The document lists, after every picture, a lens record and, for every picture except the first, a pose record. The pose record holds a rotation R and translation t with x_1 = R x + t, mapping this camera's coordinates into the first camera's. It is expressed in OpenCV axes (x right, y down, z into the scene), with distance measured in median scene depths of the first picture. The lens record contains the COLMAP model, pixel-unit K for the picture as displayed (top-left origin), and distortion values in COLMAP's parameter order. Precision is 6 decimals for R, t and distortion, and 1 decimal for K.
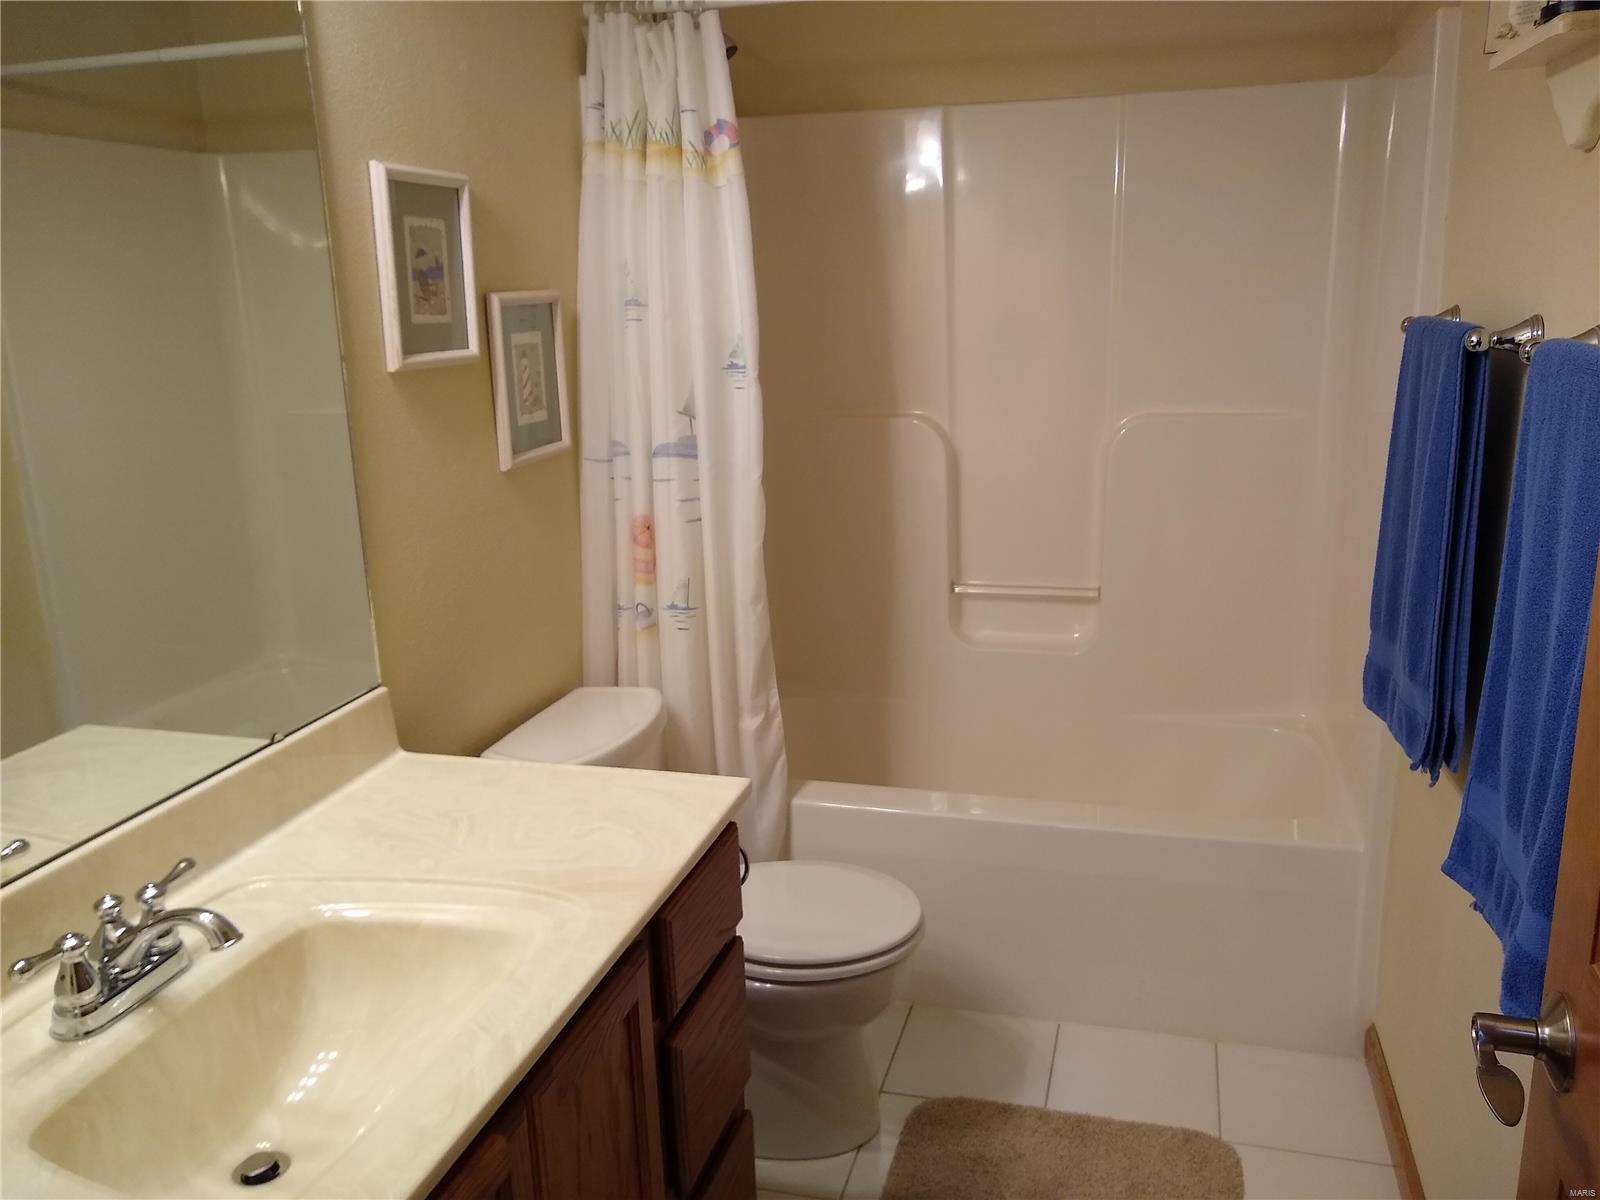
lens RADIAL K [[1281.5, 0, 800.0], [0, 1281.5, 600.0], [0, 0, 1]] dist [0.009102, -0.004242]
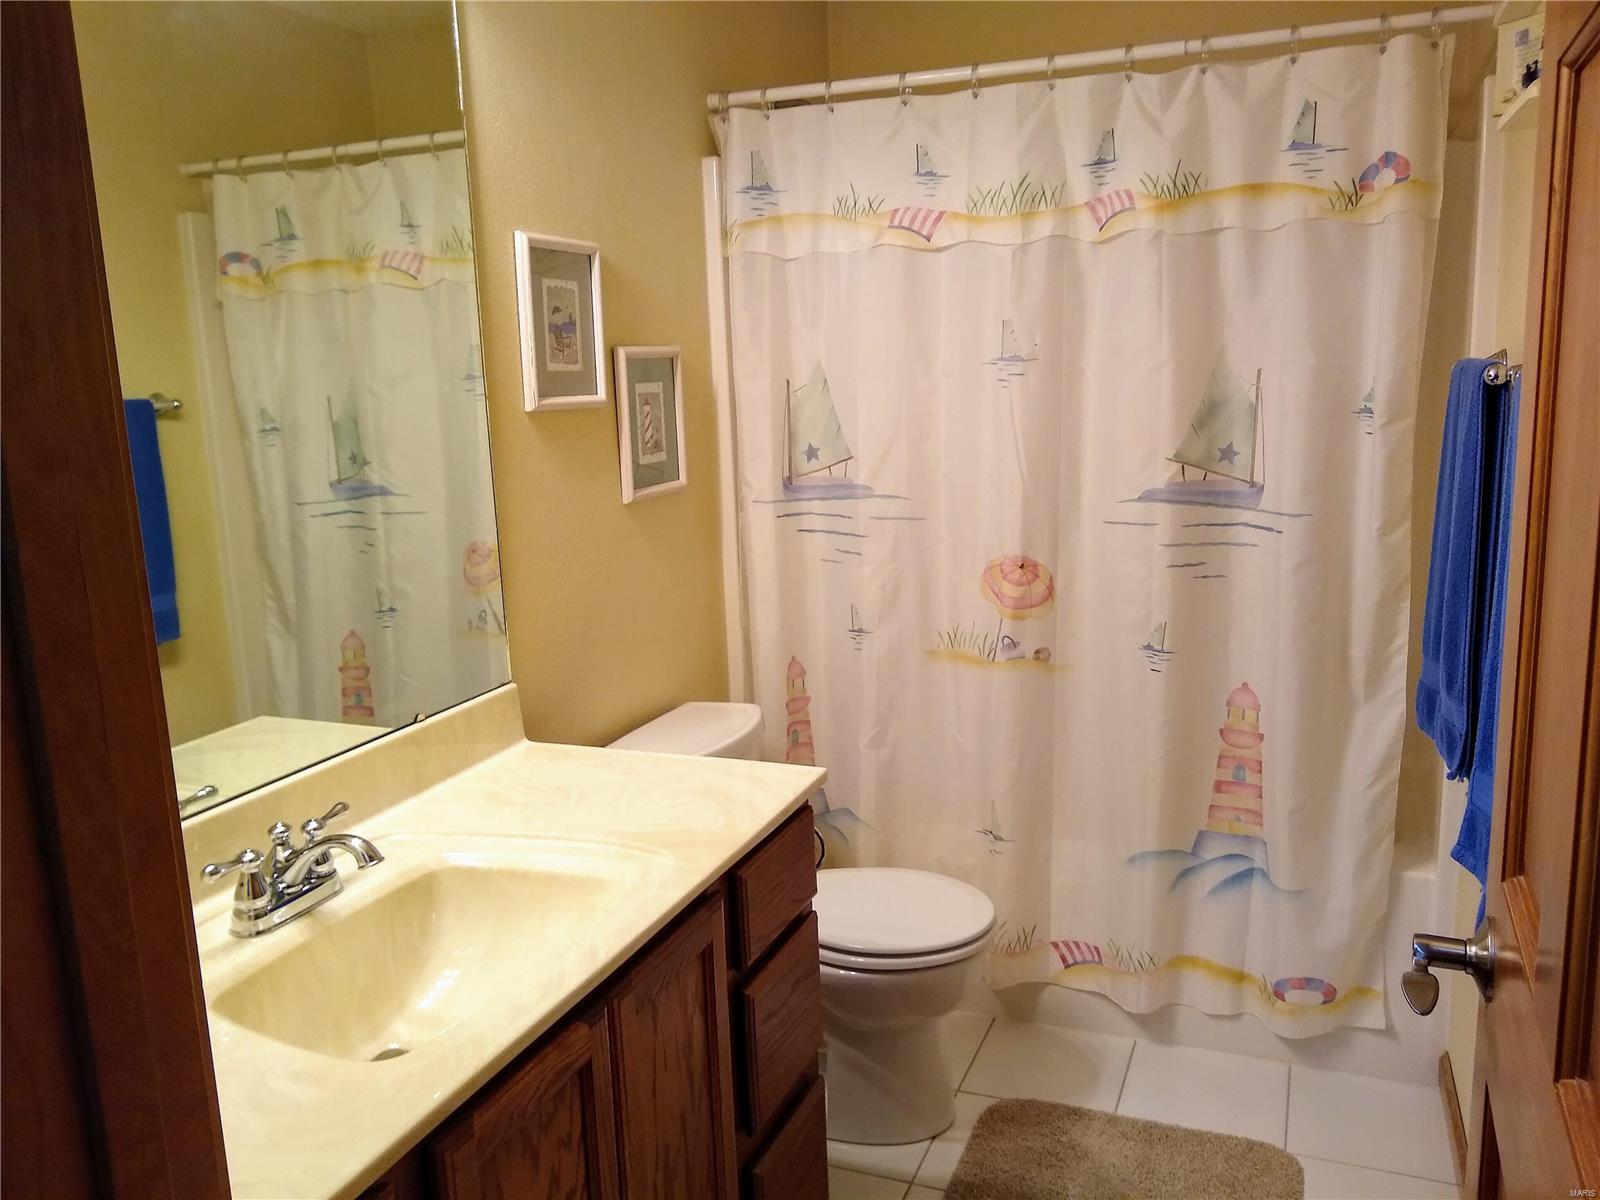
lens RADIAL K [[1281.5, 0, 800.0], [0, 1281.5, 600.0], [0, 0, 1]] dist [0.009102, -0.004242]
pose [[0.993771, 0.015103, -0.110416, 0.065178], [-0.021591, 0.998095, -0.057801, 0.063330], [0.109332, 0.059825, 0.992203, -0.130438]]
